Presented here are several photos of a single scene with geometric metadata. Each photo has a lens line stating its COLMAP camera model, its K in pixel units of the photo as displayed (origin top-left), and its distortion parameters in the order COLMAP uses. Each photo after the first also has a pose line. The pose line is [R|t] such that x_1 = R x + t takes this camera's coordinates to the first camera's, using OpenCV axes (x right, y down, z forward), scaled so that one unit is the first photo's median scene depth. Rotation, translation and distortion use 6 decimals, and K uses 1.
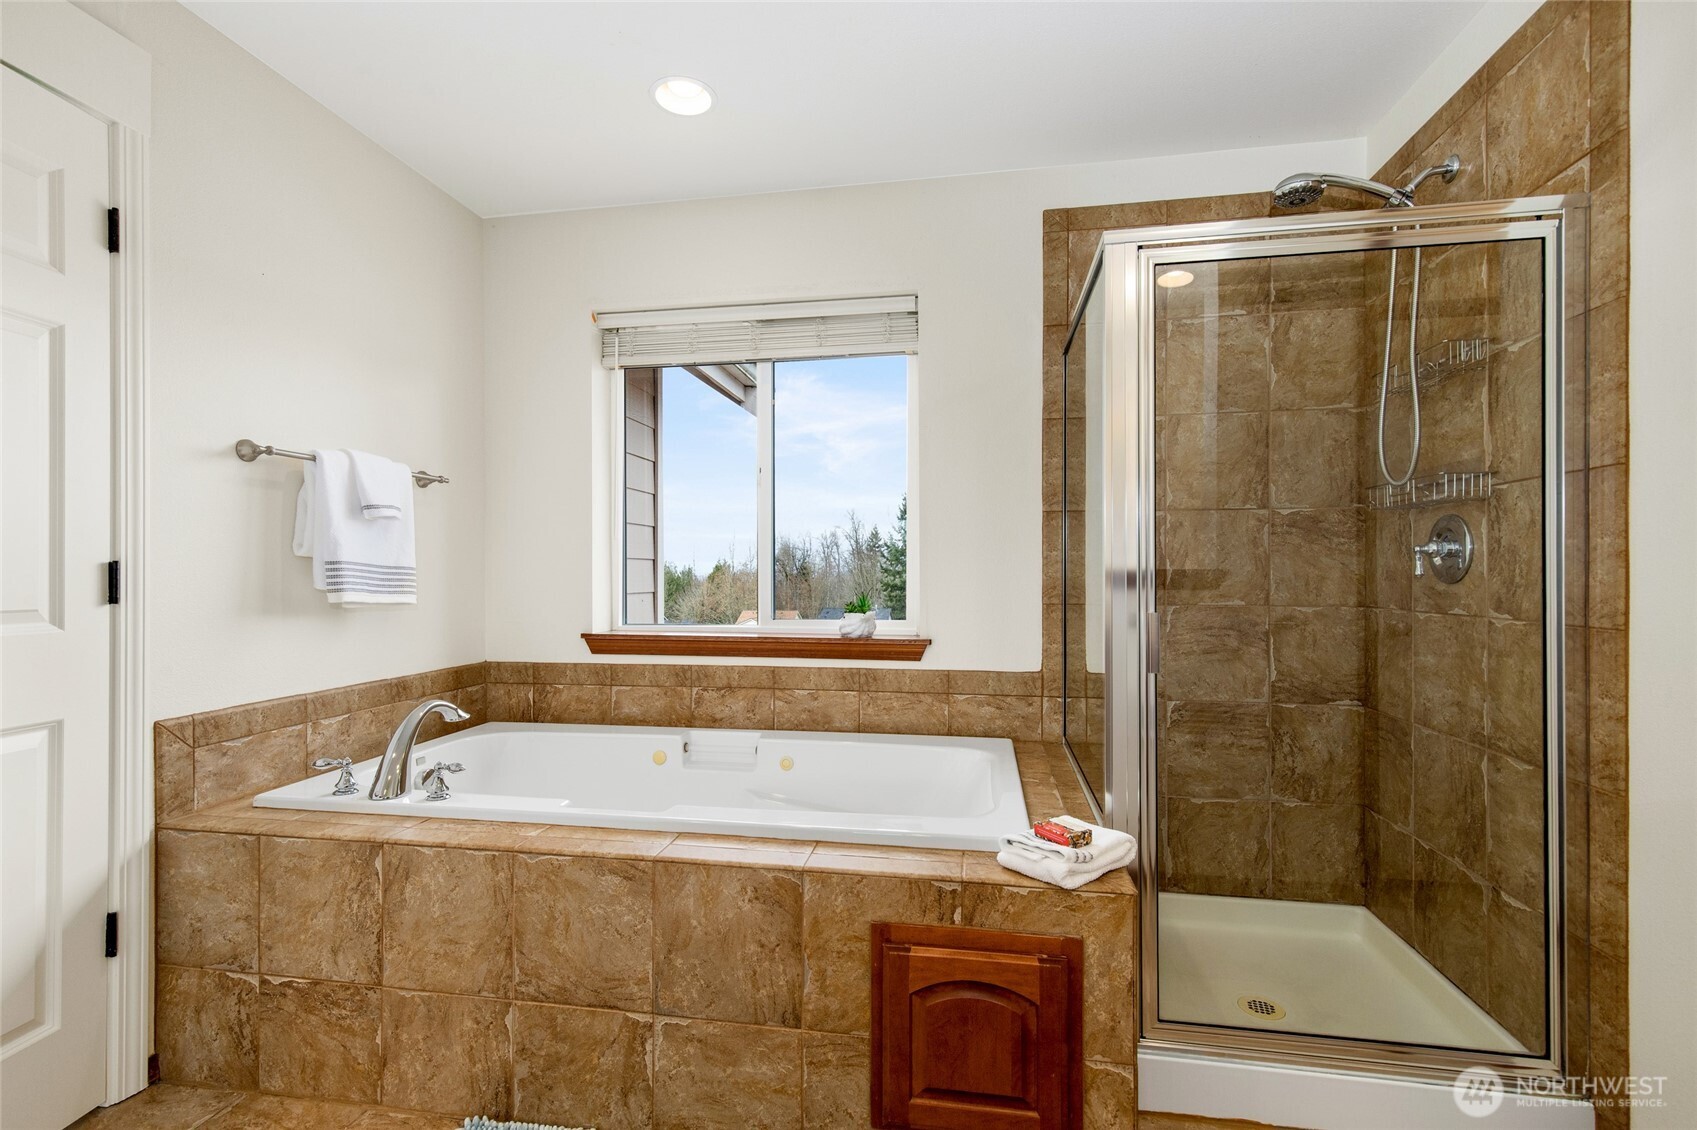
lens RADIAL K [[769.1, 0, 847.1], [0, 769.1, 571.3], [0, 0, 1]] dist [0.004498, 0.000256]
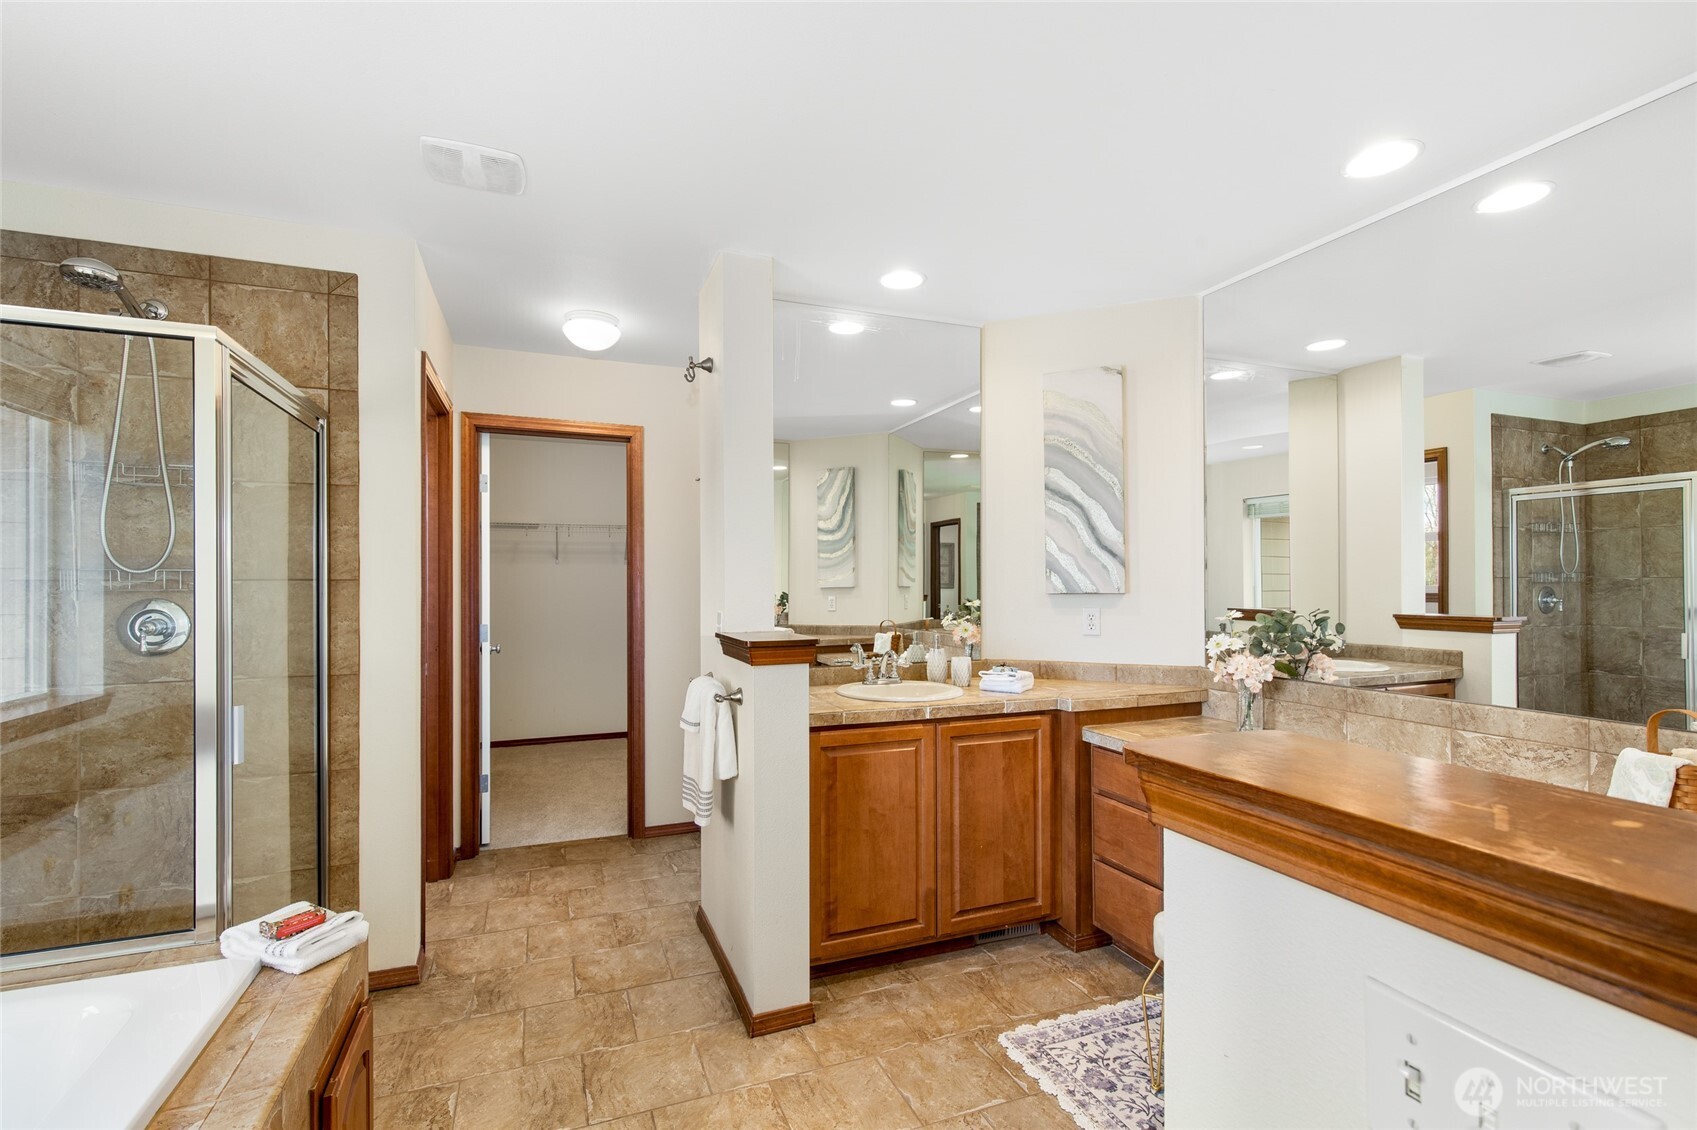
lens RADIAL K [[769.1, 0, 847.3], [0, 769.1, 573.9], [0, 0, 1]] dist [0.004498, 0.000256]
pose [[-0.521493, 0.008077, 0.853217, -1.022397], [0.000855, 0.999960, -0.008943, -0.128457], [-0.853255, -0.003935, -0.521479, 0.906309]]
